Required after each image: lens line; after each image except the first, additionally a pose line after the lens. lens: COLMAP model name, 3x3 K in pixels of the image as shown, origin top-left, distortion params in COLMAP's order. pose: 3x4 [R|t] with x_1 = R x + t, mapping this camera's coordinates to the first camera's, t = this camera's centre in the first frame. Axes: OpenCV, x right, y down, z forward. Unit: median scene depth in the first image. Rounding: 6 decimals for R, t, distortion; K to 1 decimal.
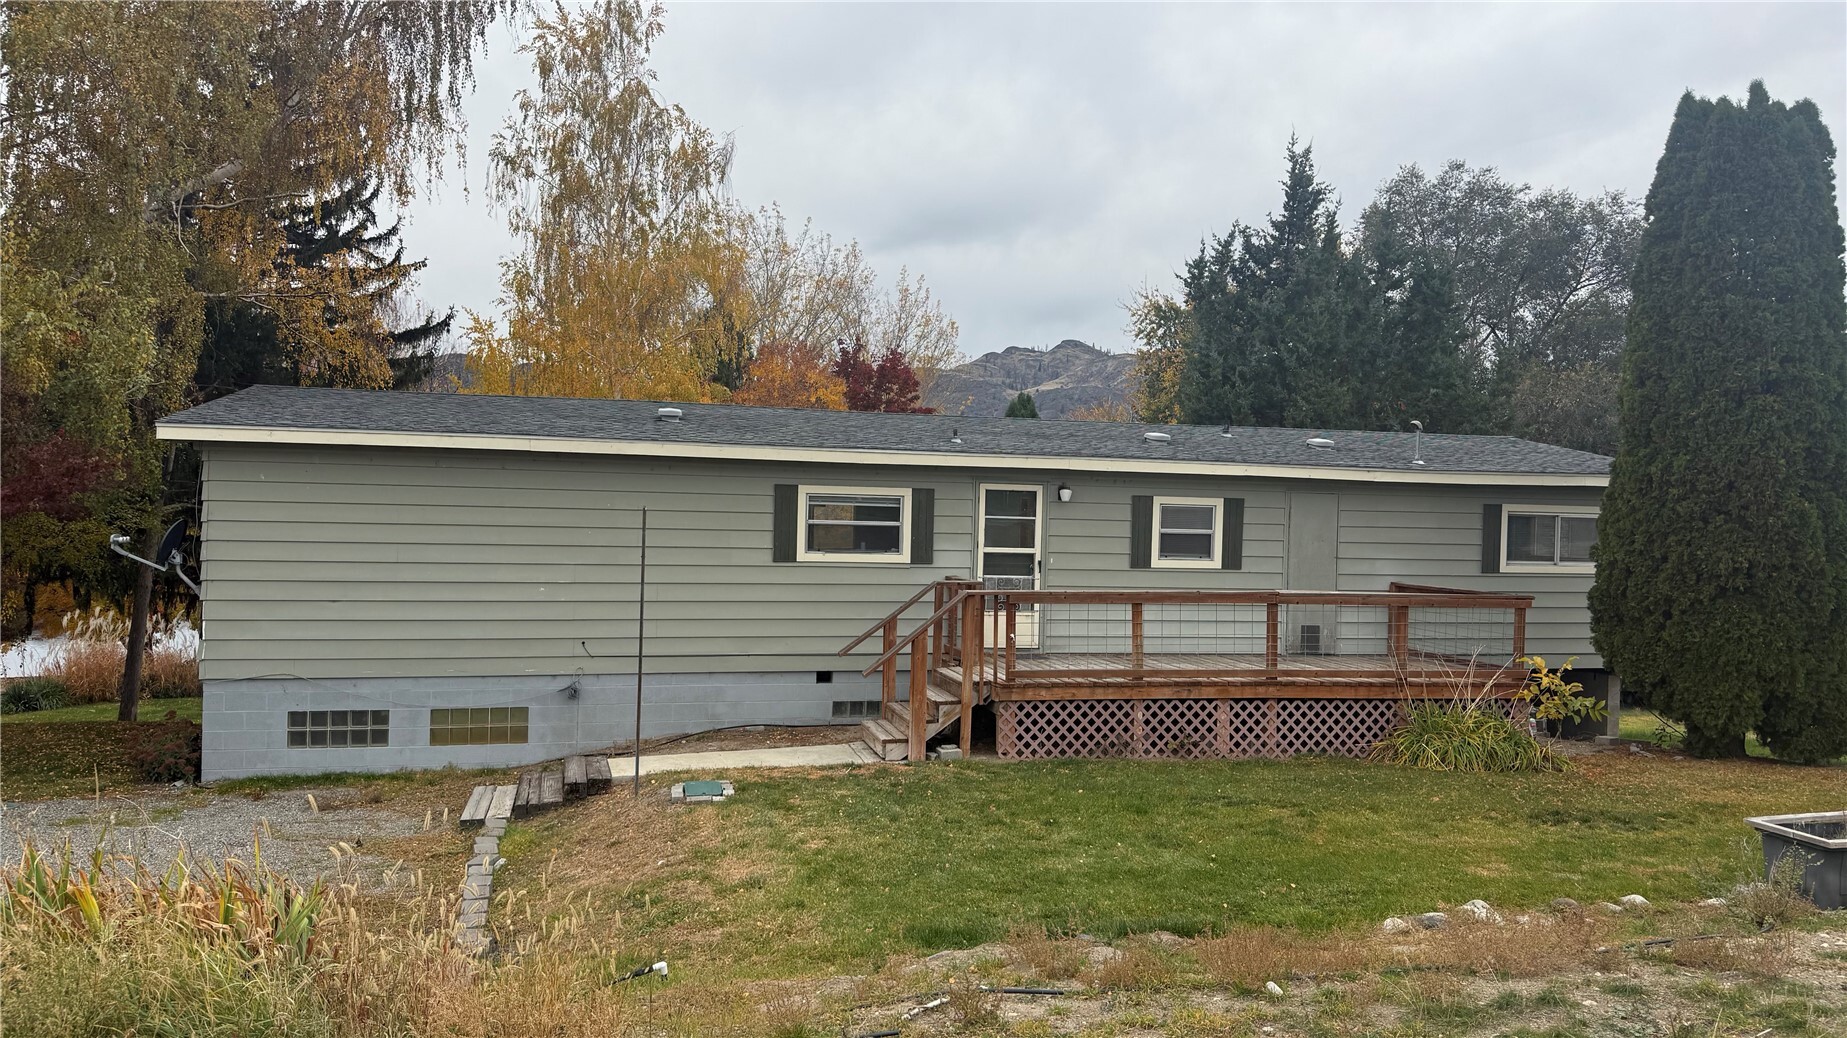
lens RADIAL K [[1297.4, 0, 922.0], [0, 1297.4, 523.3], [0, 0, 1]] dist [0.076797, -0.000399]
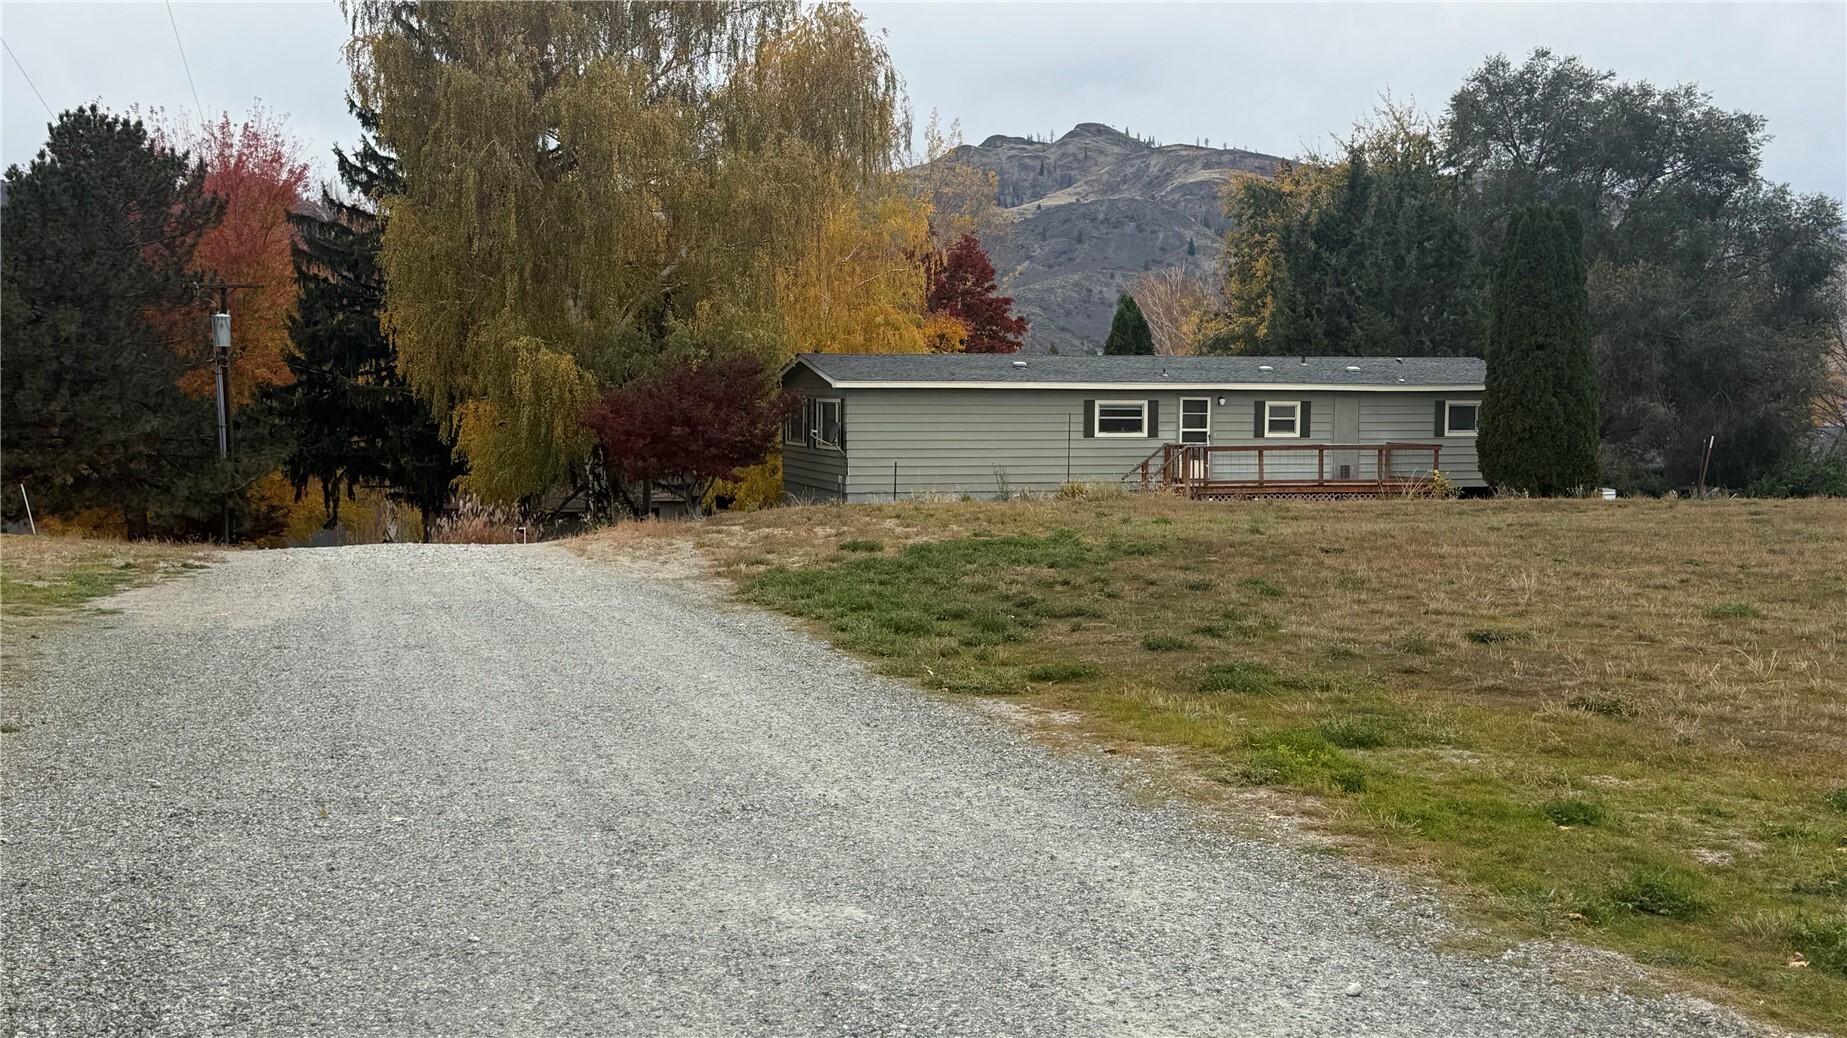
lens RADIAL K [[2201.3, 0, 925.9], [0, 2201.3, 510.7], [0, 0, 1]] dist [0.175502, 0.000000]
pose [[0.998877, -0.022346, 0.041782, -0.480044], [0.020667, 0.998977, 0.040210, -0.000271], [-0.042638, -0.039301, 0.998317, -2.334284]]
